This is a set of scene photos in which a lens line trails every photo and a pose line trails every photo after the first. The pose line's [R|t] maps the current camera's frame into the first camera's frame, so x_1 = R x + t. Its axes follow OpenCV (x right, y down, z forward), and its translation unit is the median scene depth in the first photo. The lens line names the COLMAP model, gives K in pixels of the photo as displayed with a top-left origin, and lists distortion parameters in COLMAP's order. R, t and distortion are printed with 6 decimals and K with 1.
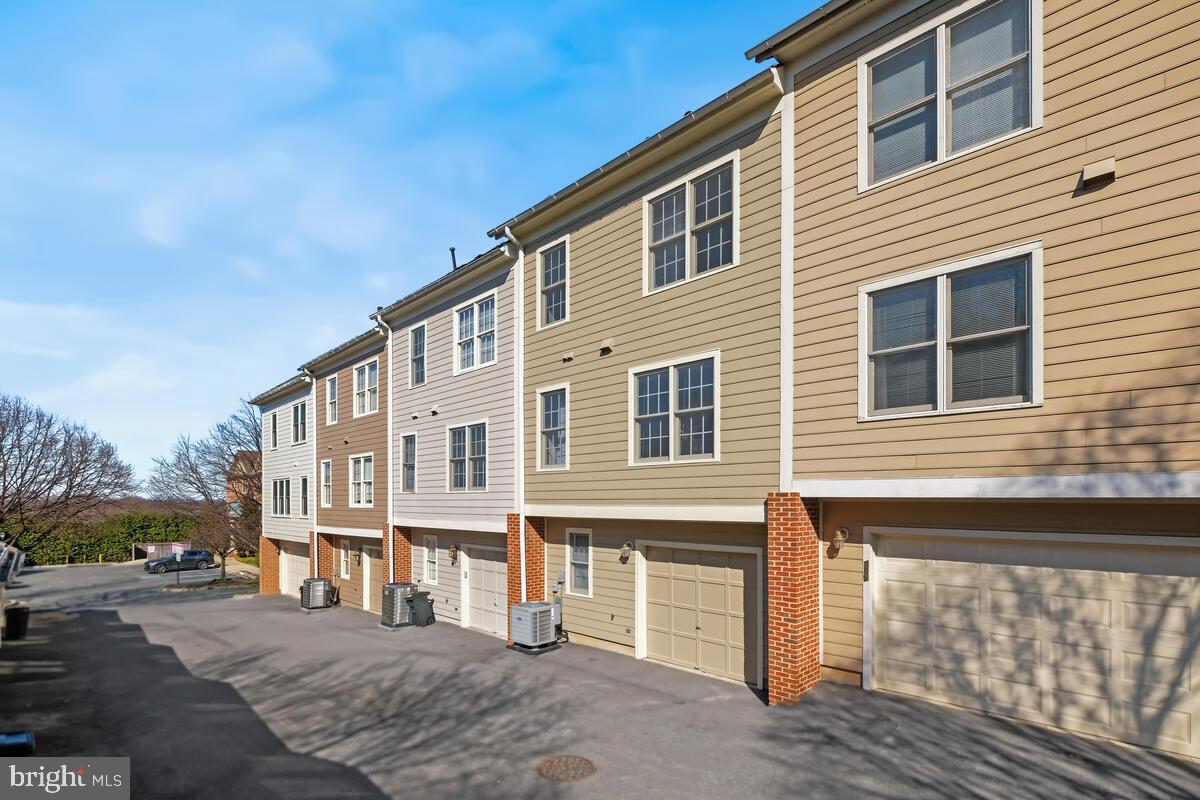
lens RADIAL K [[531.3, 0, 606.5], [0, 531.3, 391.0], [0, 0, 1]] dist [-0.000666, 0.000140]
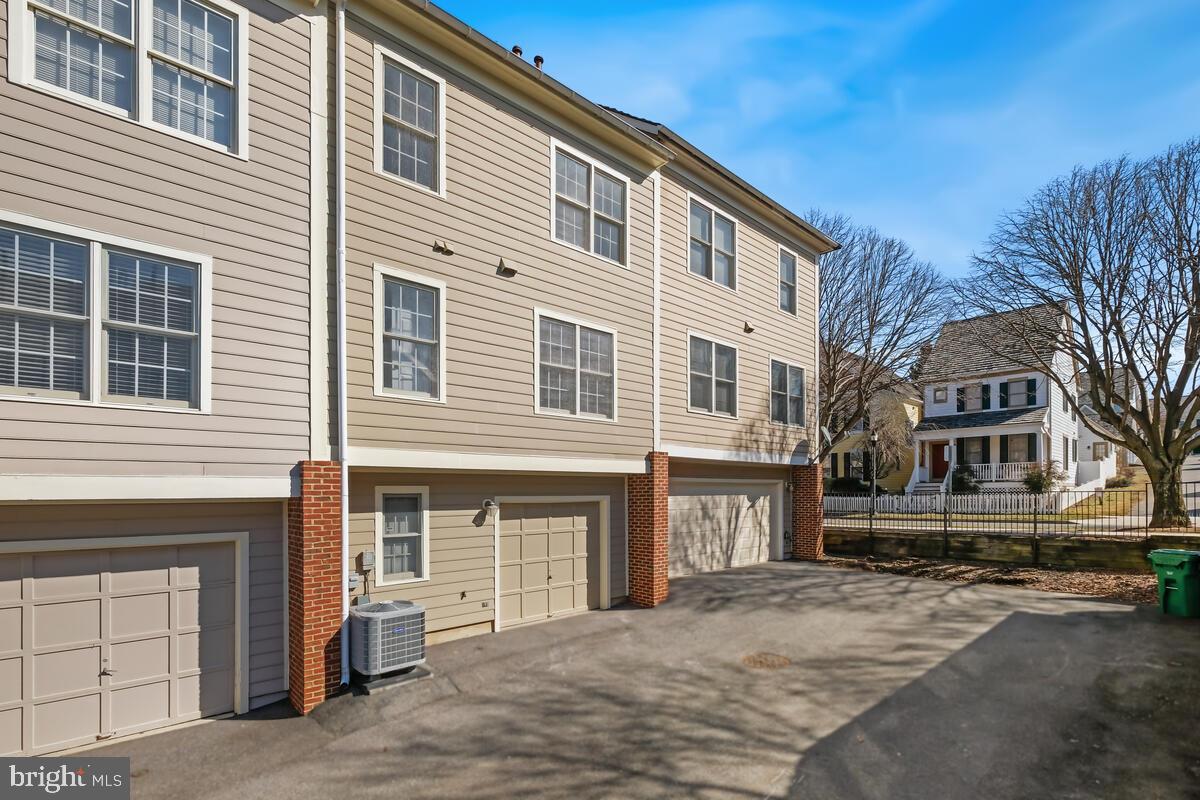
lens RADIAL K [[531.3, 0, 606.5], [0, 531.3, 391.0], [0, 0, 1]] dist [-0.000666, 0.000140]
pose [[0.084762, 0.190410, 0.978039, -1.111166], [-0.190673, 0.966531, -0.171644, 0.315322], [-0.977987, -0.171936, 0.118231, 1.040781]]
